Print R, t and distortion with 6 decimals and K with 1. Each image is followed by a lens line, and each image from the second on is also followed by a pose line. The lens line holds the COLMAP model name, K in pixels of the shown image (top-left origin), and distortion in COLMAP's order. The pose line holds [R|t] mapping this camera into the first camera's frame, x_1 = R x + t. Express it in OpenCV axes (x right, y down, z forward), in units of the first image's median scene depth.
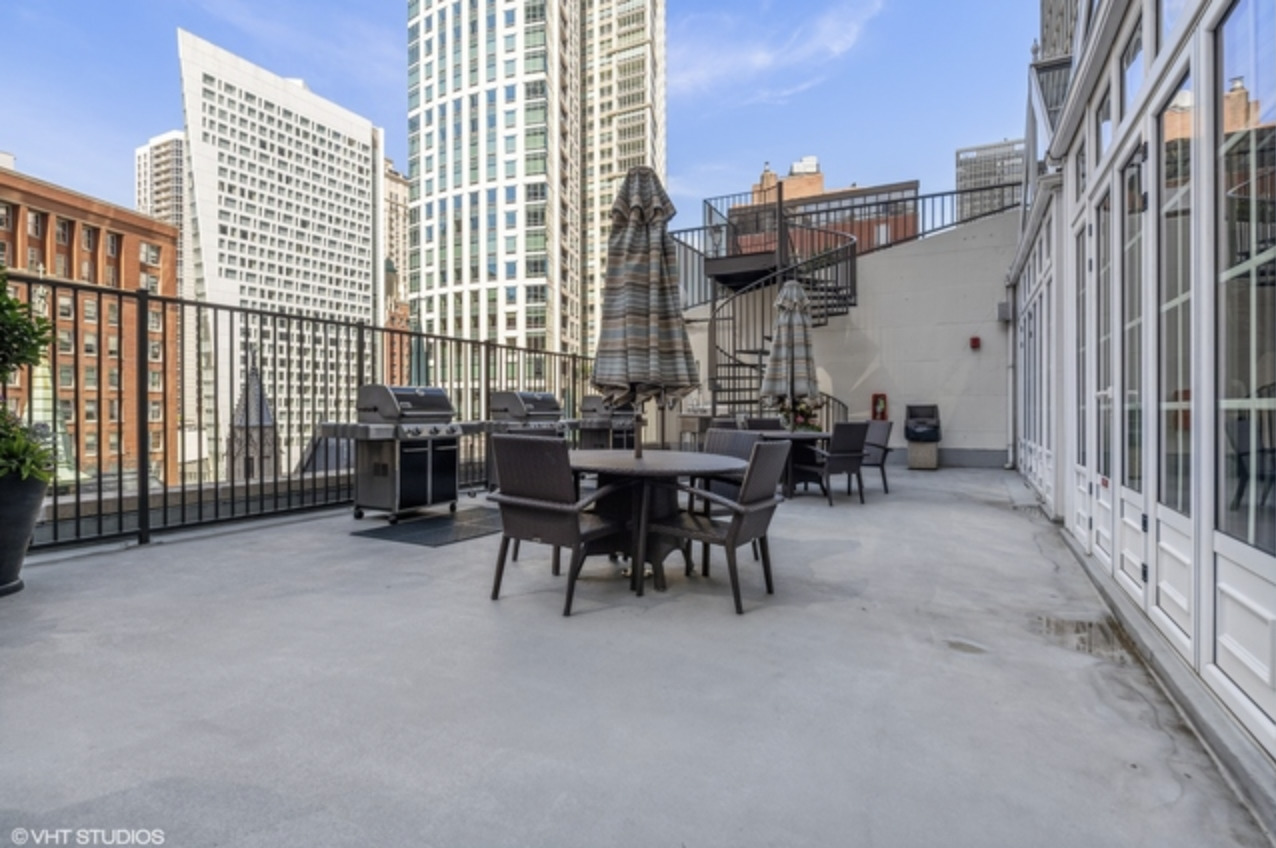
lens RADIAL K [[618.6, 0, 638.7], [0, 618.6, 418.2], [0, 0, 1]] dist [-0.002193, -0.001244]
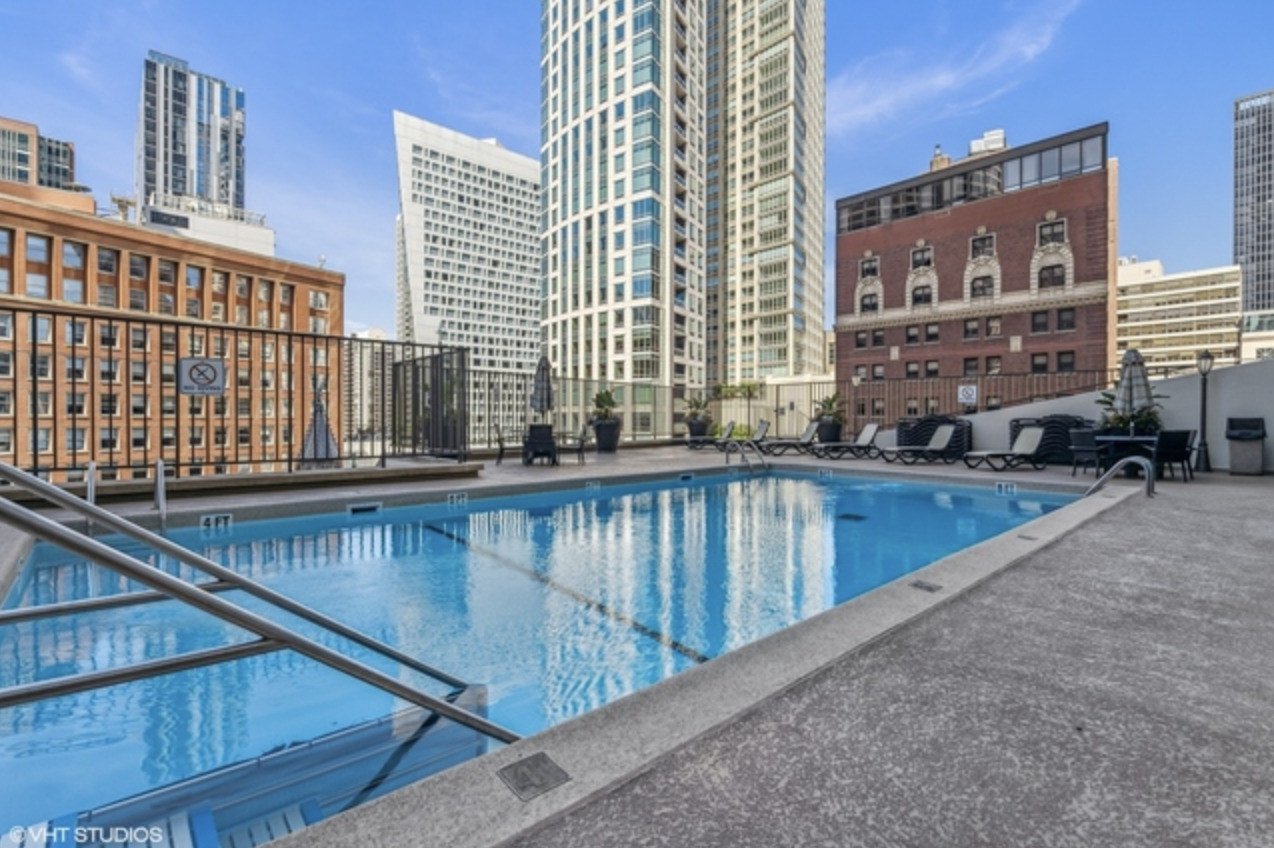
lens RADIAL K [[573.7, 0, 635.5], [0, 573.7, 425.4], [0, 0, 1]] dist [-0.006190, 0.000392]
pose [[0.940631, 0.008985, -0.339311, 0.086933], [-0.009298, 0.999957, 0.000704, -0.021239], [0.339303, 0.002492, 0.940674, 0.111484]]
